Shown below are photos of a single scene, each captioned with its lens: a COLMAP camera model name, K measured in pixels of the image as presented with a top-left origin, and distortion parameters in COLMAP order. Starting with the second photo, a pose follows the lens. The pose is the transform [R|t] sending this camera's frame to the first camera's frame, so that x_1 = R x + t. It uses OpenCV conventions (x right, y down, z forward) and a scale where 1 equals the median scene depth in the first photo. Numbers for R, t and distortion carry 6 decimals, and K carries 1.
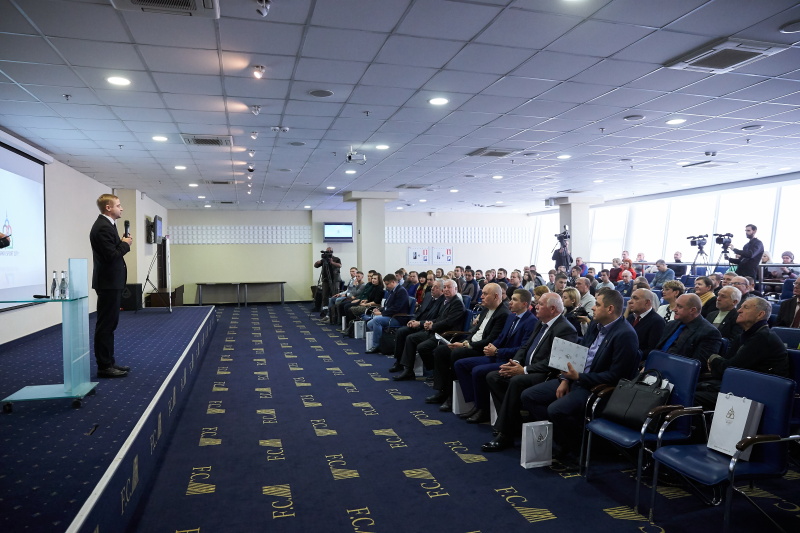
lens RADIAL K [[538.7, 0, 400.0], [0, 538.7, 266.5], [0, 0, 1]] dist [-0.115601, 0.085582]
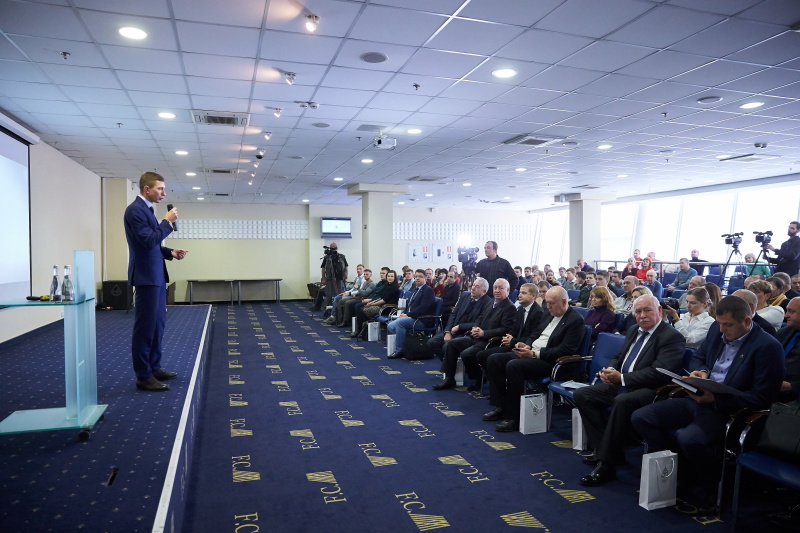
lens RADIAL K [[538.7, 0, 400.0], [0, 538.7, 266.5], [0, 0, 1]] dist [-0.115601, 0.085582]
pose [[0.999398, 0.006899, 0.034004, -0.068404], [-0.007047, 0.999966, 0.004227, 0.001078], [-0.033974, -0.004464, 0.999413, 0.079516]]
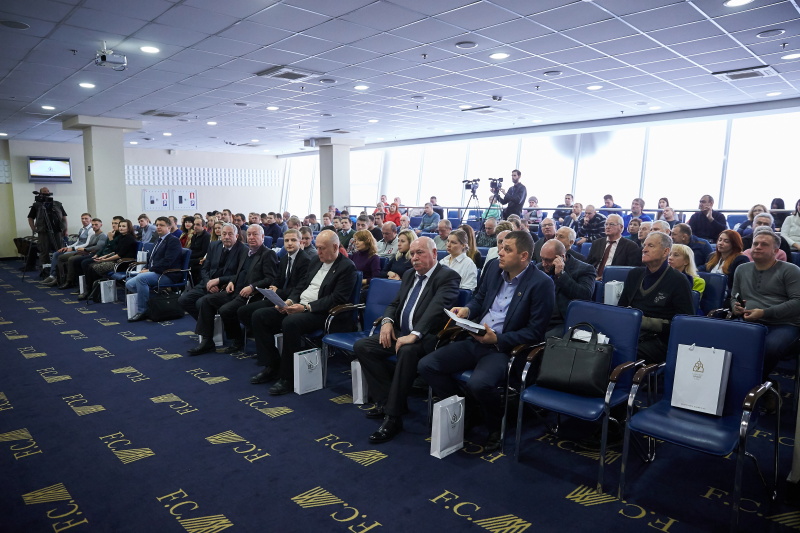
lens RADIAL K [[538.7, 0, 400.0], [0, 538.7, 266.5], [0, 0, 1]] dist [-0.115601, 0.085582]
pose [[0.877131, -0.050864, 0.477551, -0.071032], [0.002625, 0.994868, 0.101143, 0.004445], [-0.480245, -0.087462, 0.872763, 0.135850]]
